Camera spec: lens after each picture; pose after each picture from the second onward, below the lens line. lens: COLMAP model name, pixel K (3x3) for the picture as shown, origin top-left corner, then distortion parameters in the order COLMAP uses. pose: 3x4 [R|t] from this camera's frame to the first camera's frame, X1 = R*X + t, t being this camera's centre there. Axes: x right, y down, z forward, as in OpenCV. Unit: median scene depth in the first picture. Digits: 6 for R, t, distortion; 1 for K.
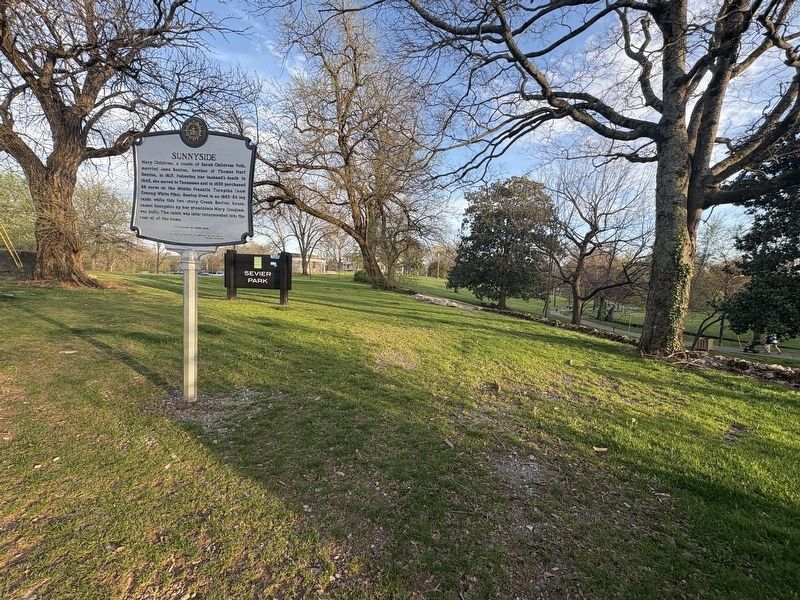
lens RADIAL K [[322.6, 0, 400.6], [0, 322.6, 296.1], [0, 0, 1]] dist [-0.001953, -0.000116]
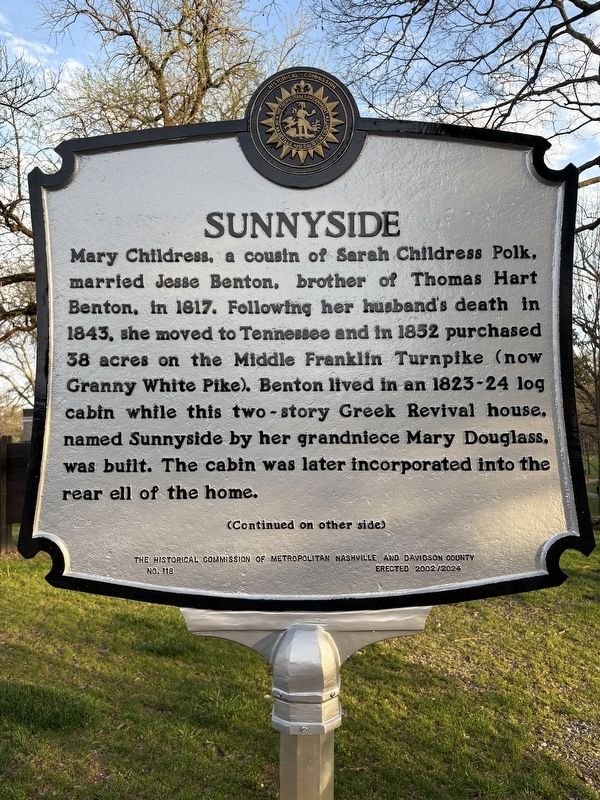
lens RADIAL K [[605.5, 0, 299.6], [0, 605.5, 402.5], [0, 0, 1]] dist [0.035012, -0.004168]
pose [[0.995547, -0.064836, 0.068428, -0.679662], [0.072145, 0.991265, -0.110401, -0.252689], [-0.060672, 0.114846, 0.991529, 0.569060]]
